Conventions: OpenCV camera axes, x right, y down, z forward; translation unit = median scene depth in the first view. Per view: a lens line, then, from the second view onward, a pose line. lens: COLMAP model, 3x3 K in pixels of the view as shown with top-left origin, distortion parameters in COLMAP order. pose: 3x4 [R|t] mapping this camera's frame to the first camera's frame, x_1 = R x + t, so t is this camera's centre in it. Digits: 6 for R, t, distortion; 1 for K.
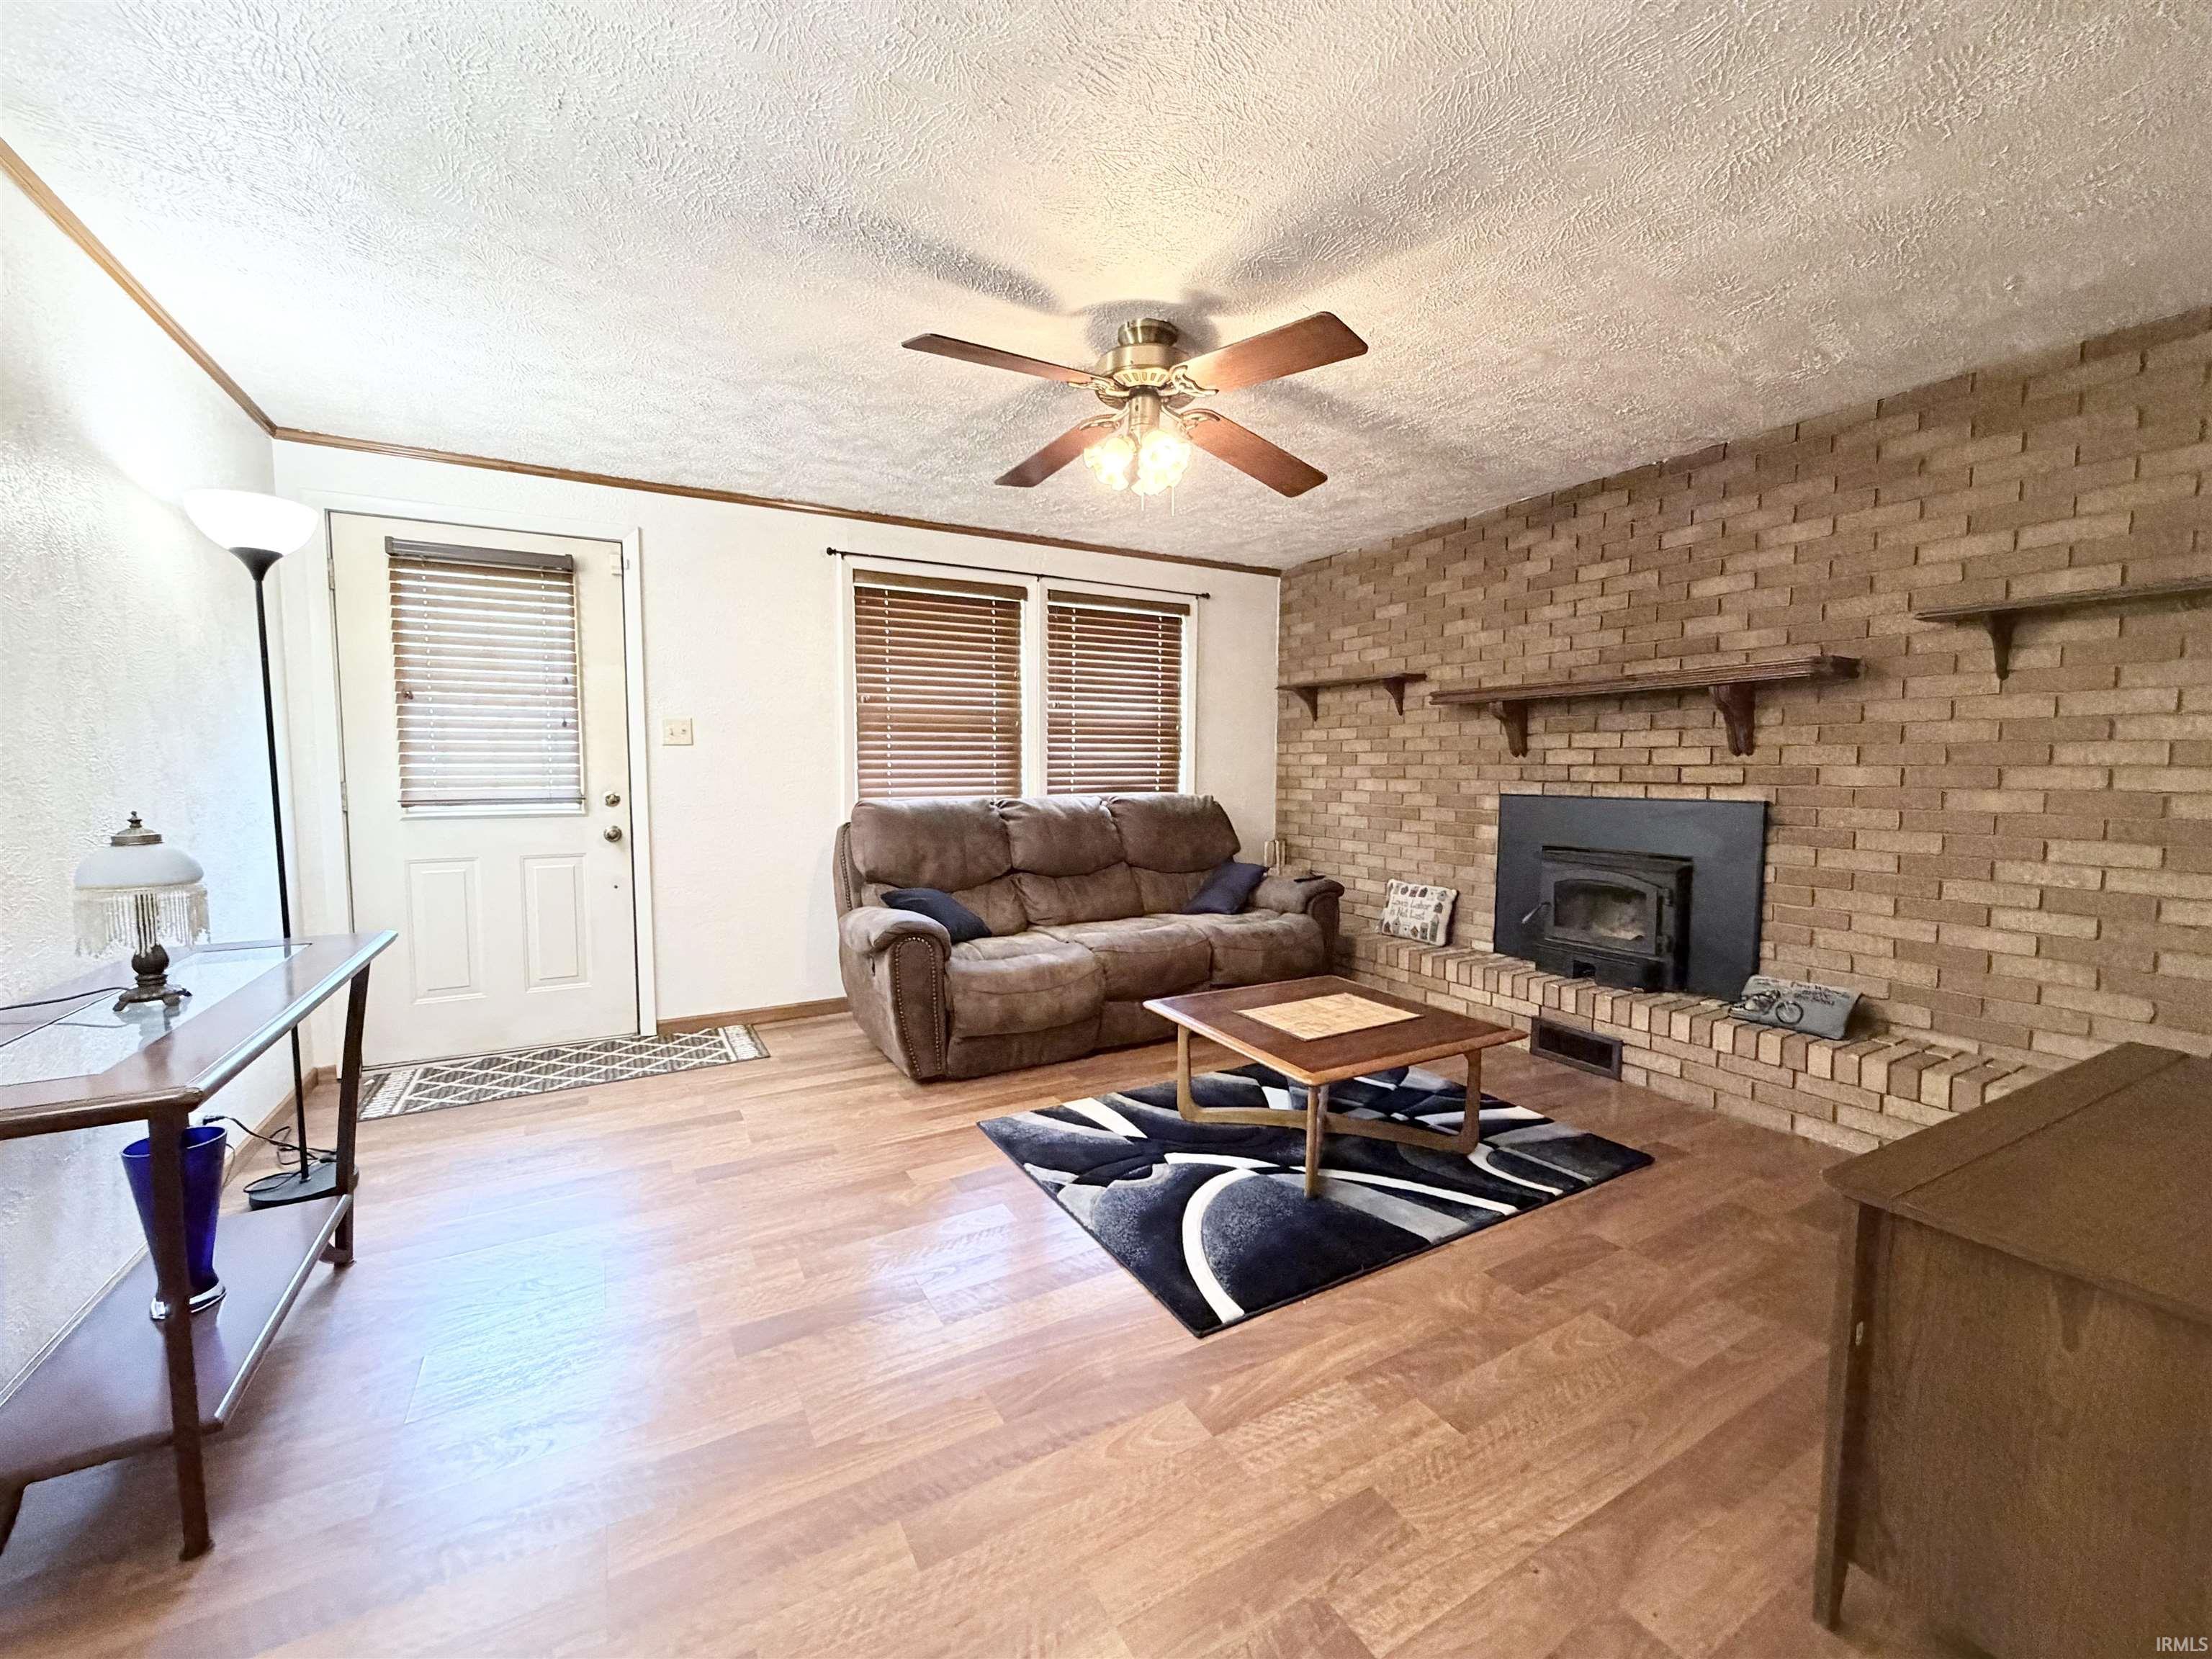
lens RADIAL K [[882.3, 0, 1098.4], [0, 882.3, 828.7], [0, 0, 1]] dist [0.000793, -0.000055]
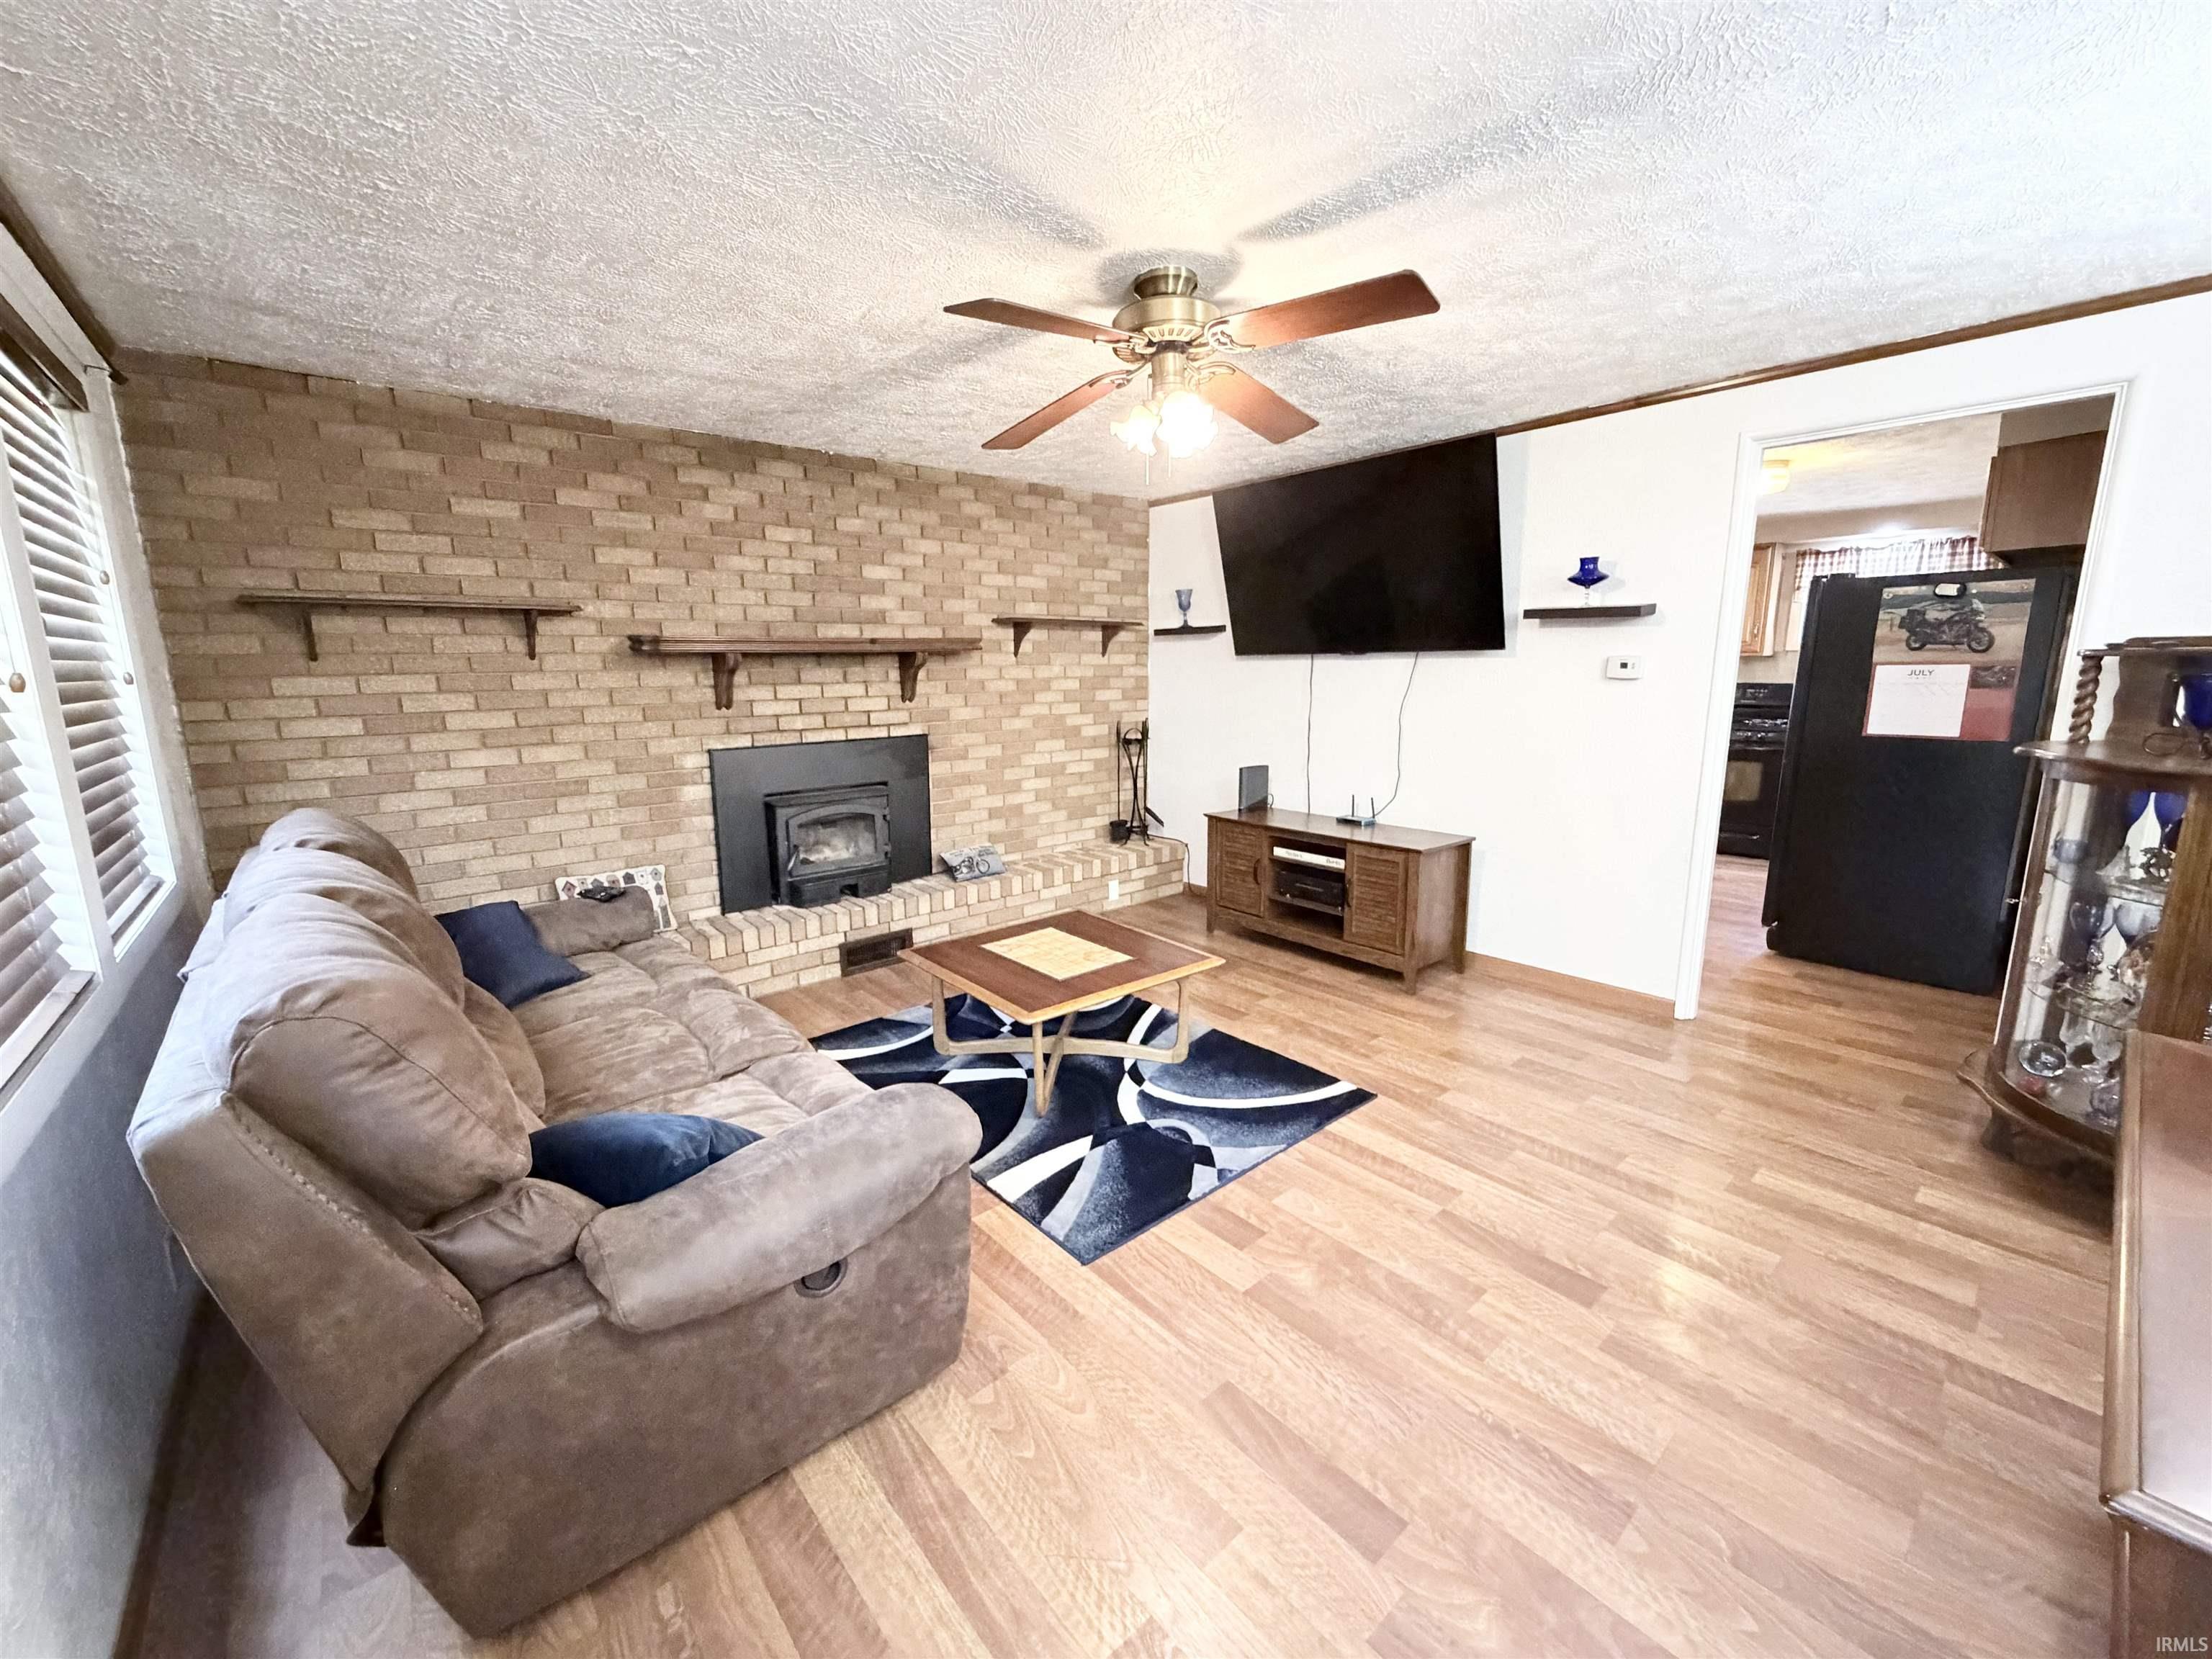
lens RADIAL K [[882.3, 0, 1098.4], [0, 882.3, 828.7], [0, 0, 1]] dist [0.000793, -0.000055]
pose [[-0.194869, -0.179915, 0.964187, -0.642877], [0.083072, 0.976473, 0.198997, -0.128707], [-0.977305, 0.118875, -0.175338, 0.897353]]
